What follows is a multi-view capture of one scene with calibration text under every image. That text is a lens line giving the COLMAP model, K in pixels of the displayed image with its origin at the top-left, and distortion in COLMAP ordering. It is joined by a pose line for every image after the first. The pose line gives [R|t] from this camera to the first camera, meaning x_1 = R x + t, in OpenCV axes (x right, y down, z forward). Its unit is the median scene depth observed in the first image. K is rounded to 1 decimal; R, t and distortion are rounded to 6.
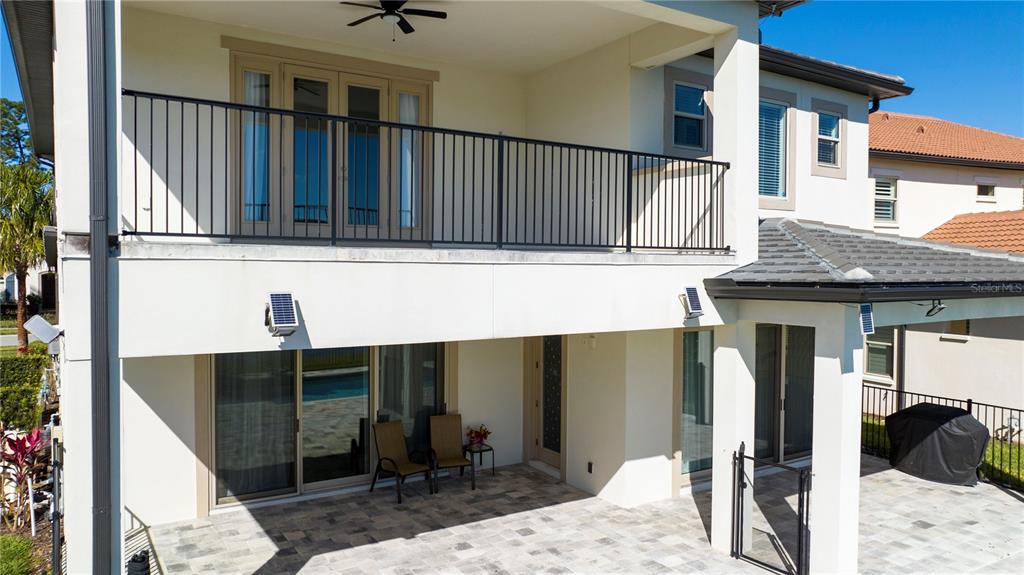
lens RADIAL K [[723.3, 0, 512.0], [0, 723.3, 287.5], [0, 0, 1]] dist [-0.053704, 0.070642]
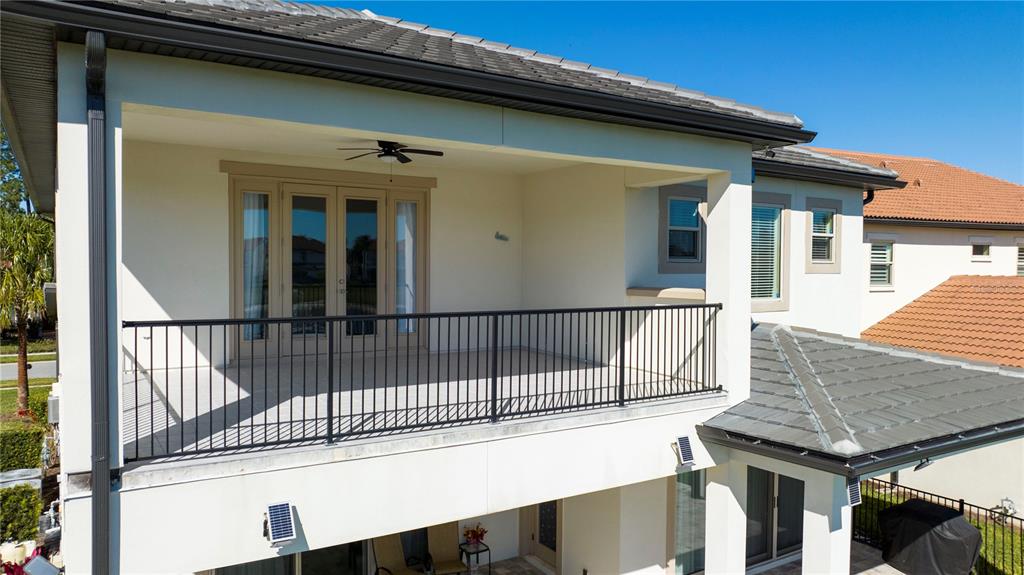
lens RADIAL K [[723.3, 0, 512.0], [0, 723.3, 287.5], [0, 0, 1]] dist [-0.053704, 0.070642]
pose [[0.999998, 0.002045, 0.000166, 0.005078], [-0.002045, 0.999997, -0.001102, -0.155773], [-0.000168, 0.001101, 0.999999, -0.011349]]
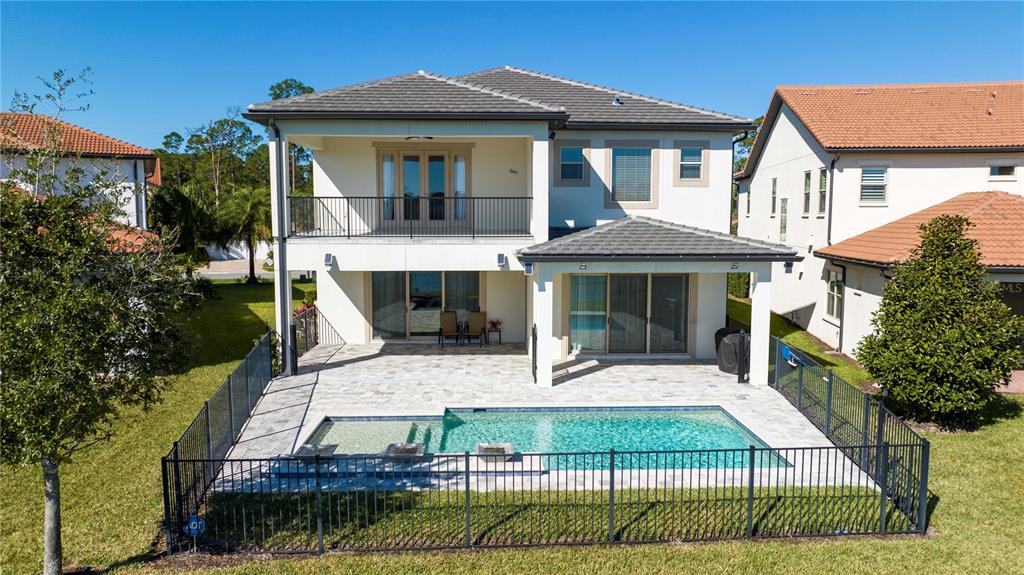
lens RADIAL K [[723.3, 0, 512.0], [0, 723.3, 287.5], [0, 0, 1]] dist [-0.053704, 0.070642]
pose [[0.862370, 0.047367, -0.504057, 1.102821], [-0.011851, 0.997230, 0.073436, -0.047271], [0.506139, -0.057356, 0.860543, -0.762532]]
